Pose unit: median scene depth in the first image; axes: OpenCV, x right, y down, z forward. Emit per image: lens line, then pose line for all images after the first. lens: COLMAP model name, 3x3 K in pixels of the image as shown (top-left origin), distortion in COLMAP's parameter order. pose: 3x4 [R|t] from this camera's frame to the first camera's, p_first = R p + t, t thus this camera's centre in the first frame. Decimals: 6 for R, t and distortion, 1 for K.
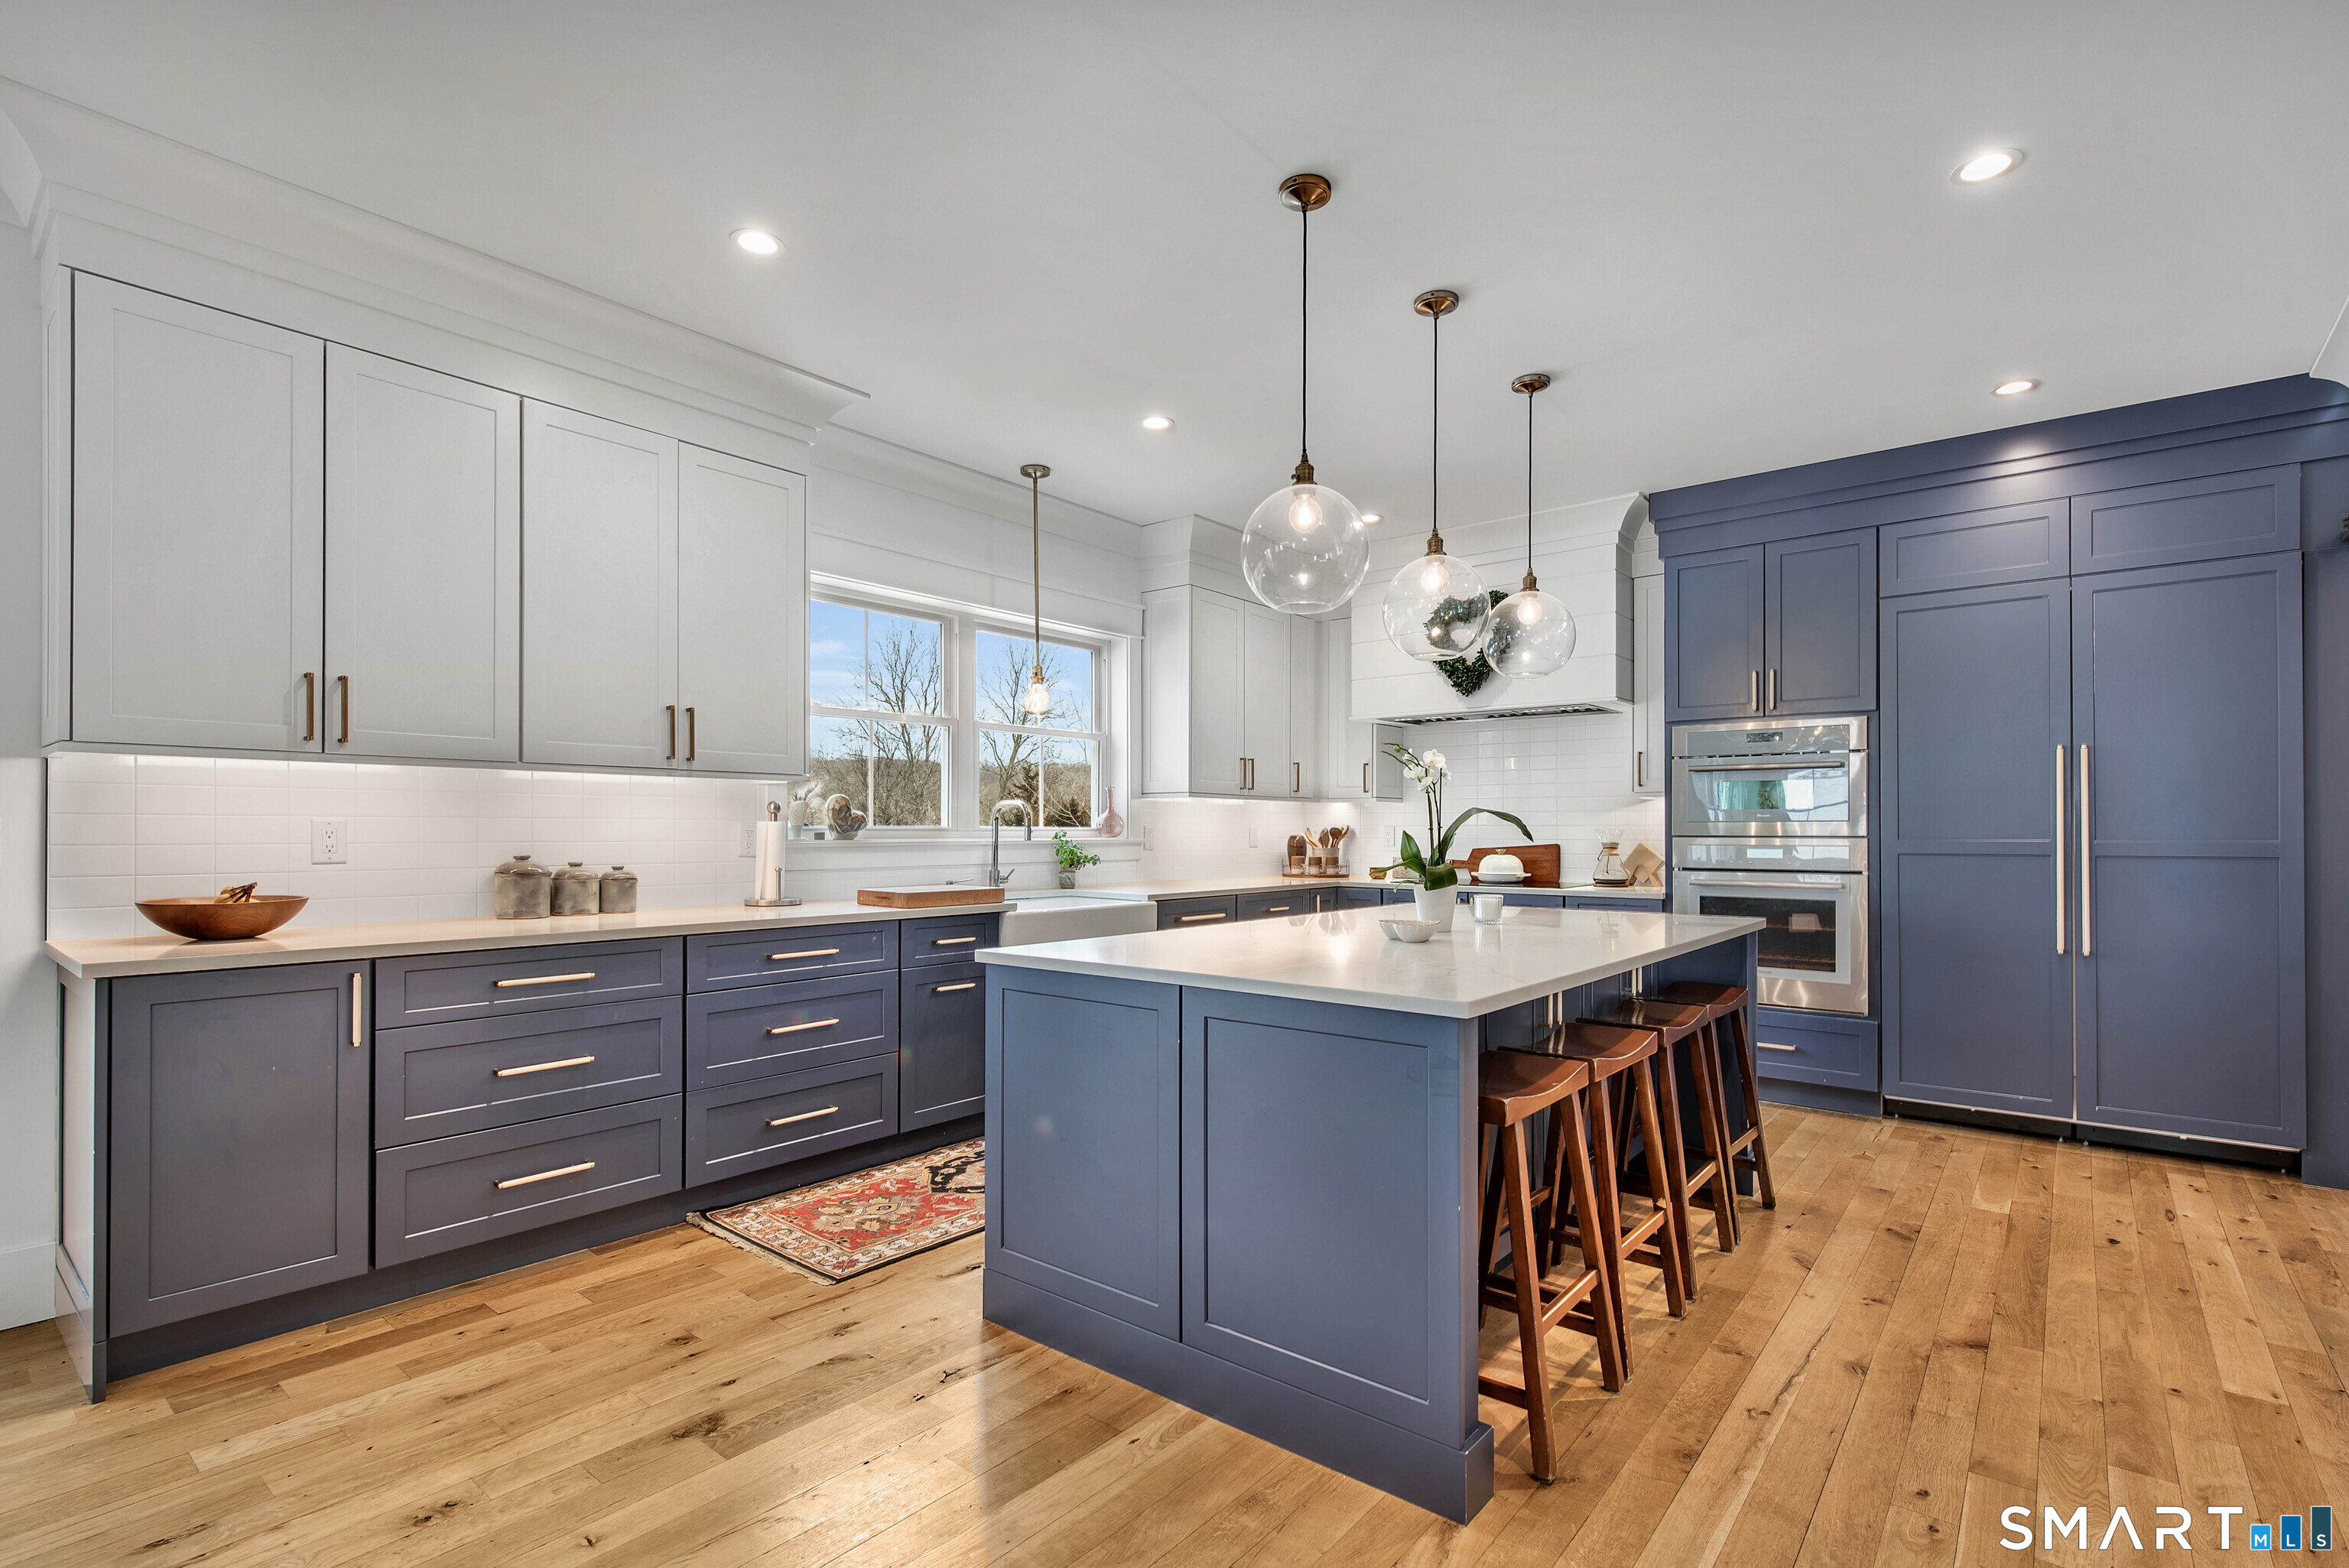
lens RADIAL K [[1082.9, 0, 1221.8], [0, 1082.9, 802.5], [0, 0, 1]] dist [0.001866, 0.000426]
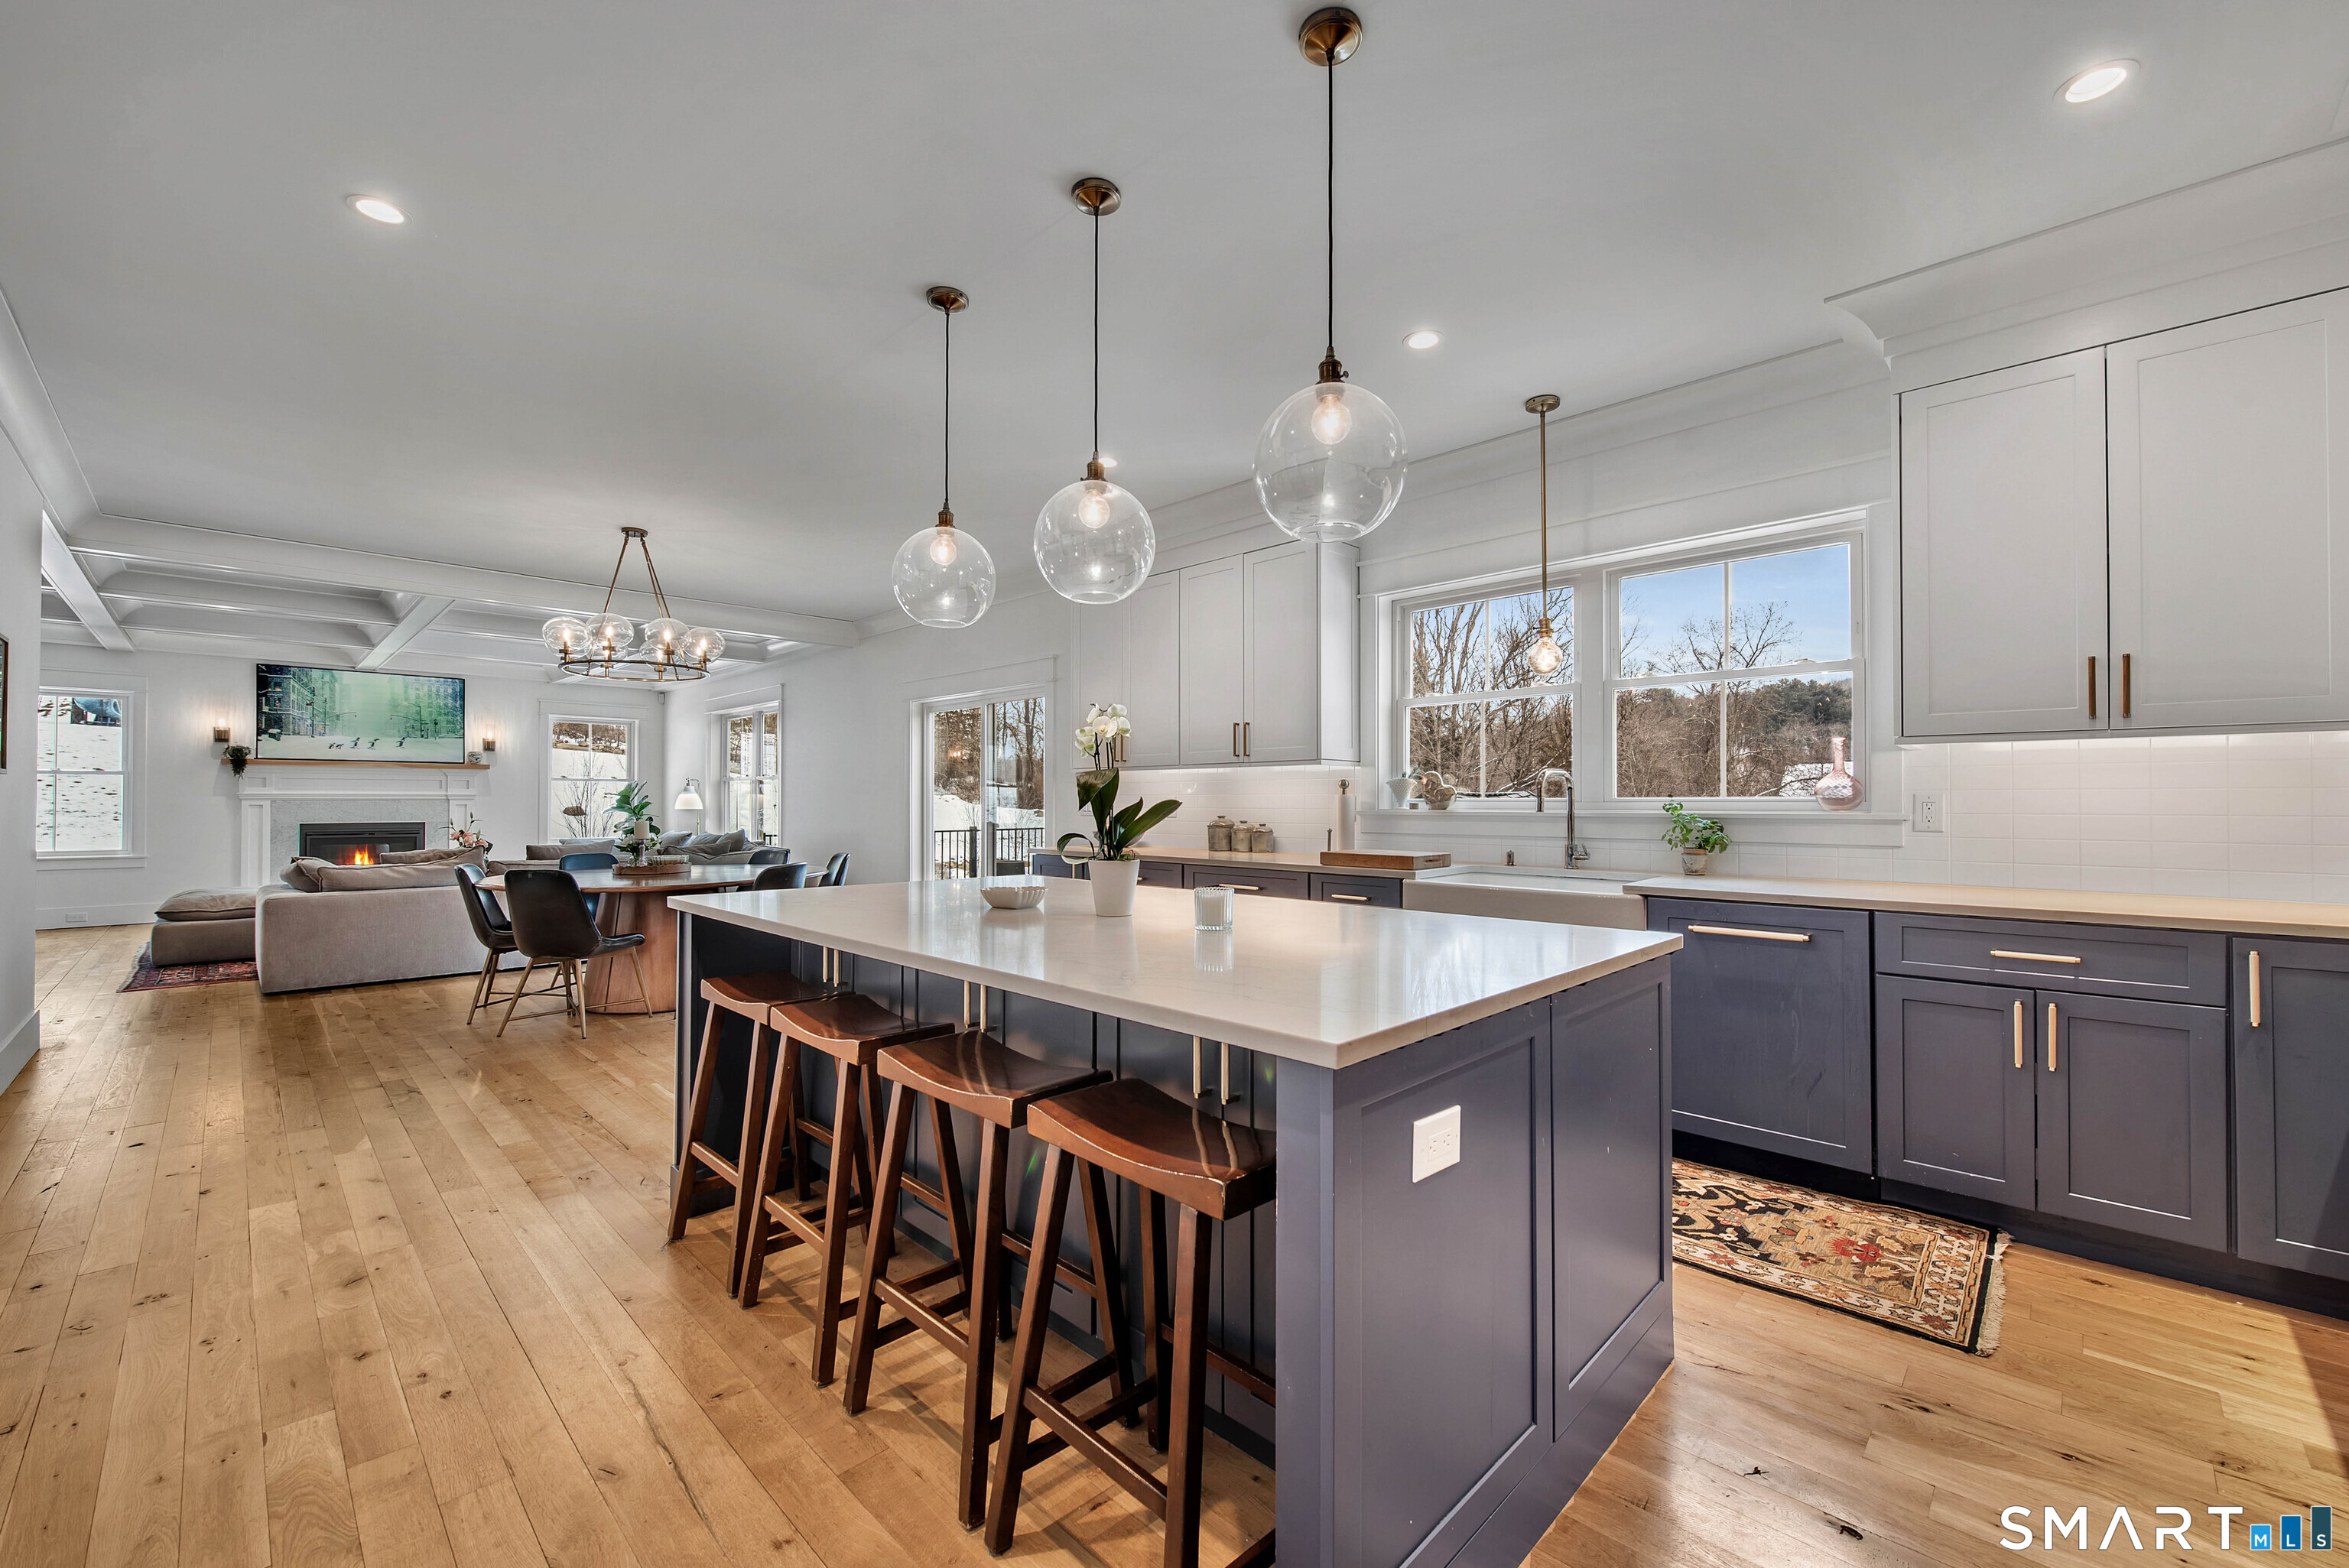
lens RADIAL K [[928.3, 0, 1179.1], [0, 928.3, 789.9], [0, 0, 1]] dist [-0.024297, -0.000143]
pose [[-0.116180, -0.014248, -0.993126, 0.636964], [0.024105, 0.999562, -0.017160, 0.022663], [0.992936, -0.025933, -0.115786, 0.798090]]
